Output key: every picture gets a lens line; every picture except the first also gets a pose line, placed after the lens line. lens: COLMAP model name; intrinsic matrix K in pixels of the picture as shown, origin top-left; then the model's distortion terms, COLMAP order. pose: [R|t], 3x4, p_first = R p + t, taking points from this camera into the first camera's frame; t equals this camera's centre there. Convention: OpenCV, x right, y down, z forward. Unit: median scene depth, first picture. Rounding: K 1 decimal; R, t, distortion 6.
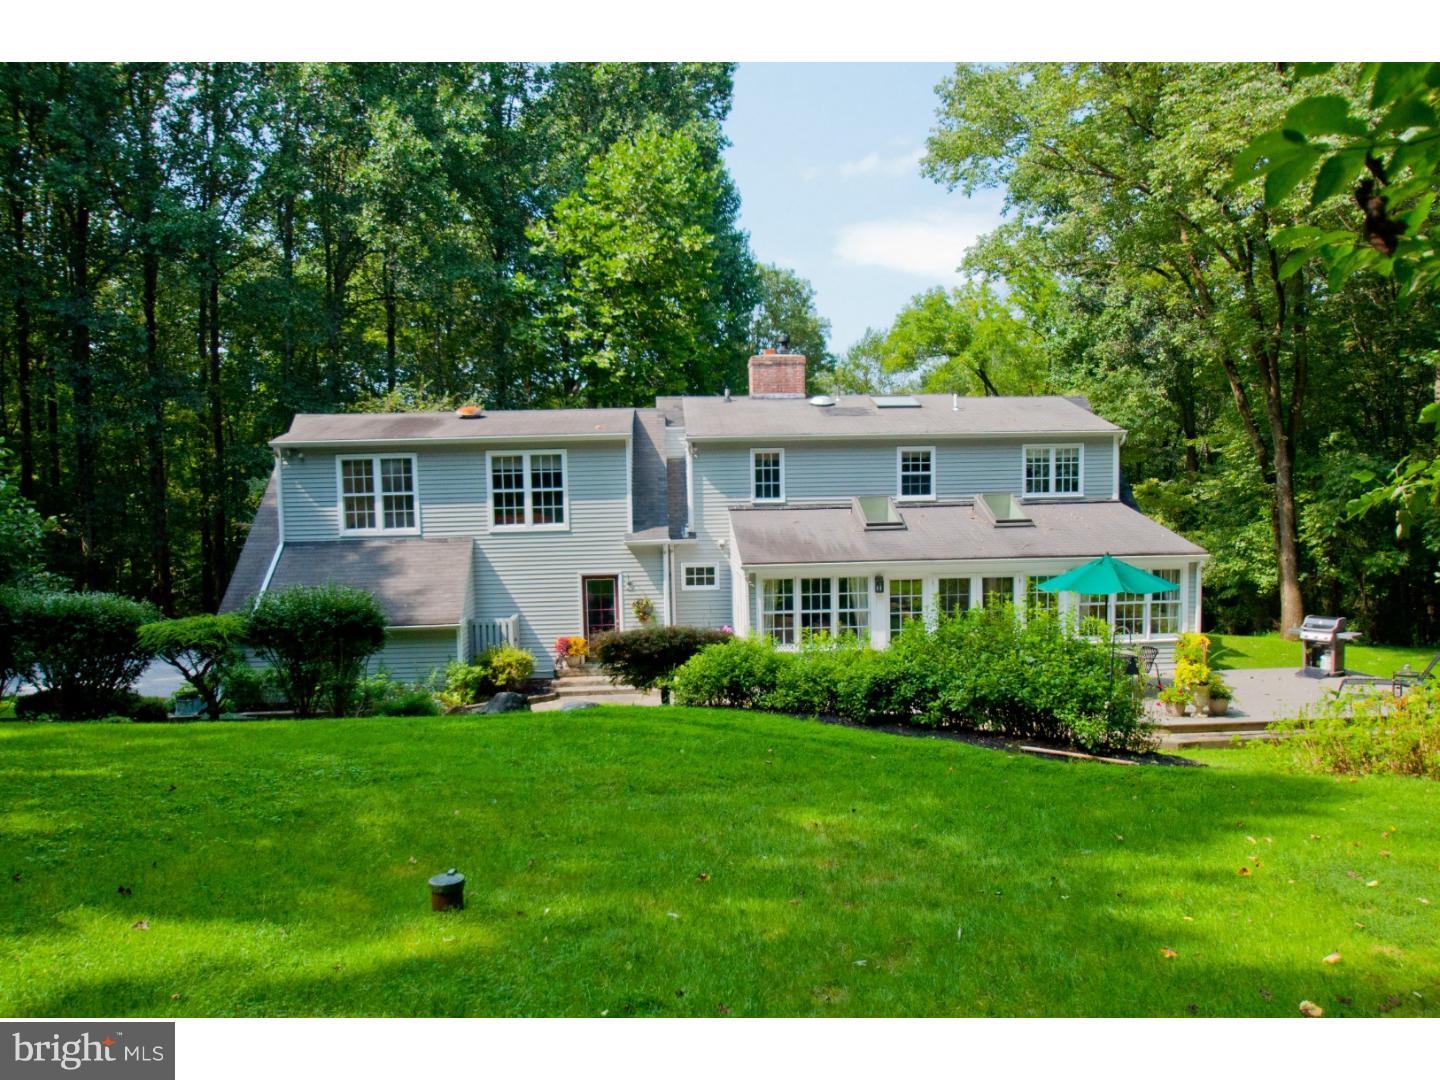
lens RADIAL K [[1041.3, 0, 720.0], [0, 1041.3, 540.0], [0, 0, 1]] dist [-0.006881, -0.002982]
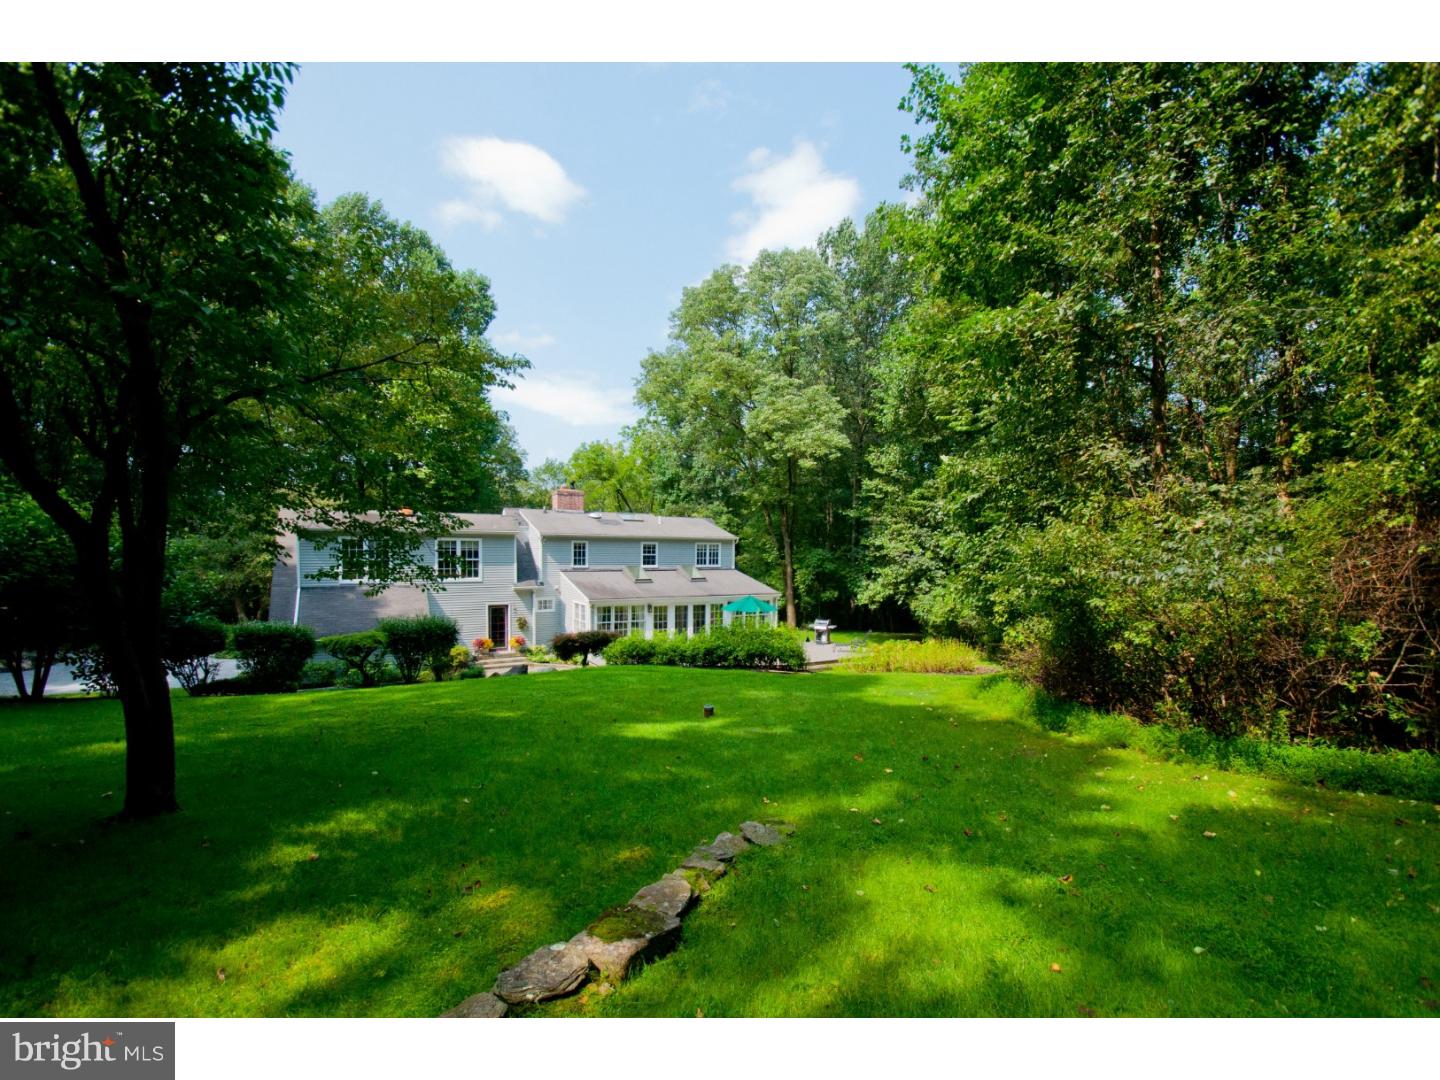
lens RADIAL K [[579.3, 0, 720.0], [0, 579.3, 540.0], [0, 0, 1]] dist [0.000317, 0.000020]
pose [[0.909672, 0.036949, 0.413680, -0.188672], [-0.008490, 0.997481, -0.070422, -0.013744], [-0.415240, 0.060549, 0.907695, -0.138194]]
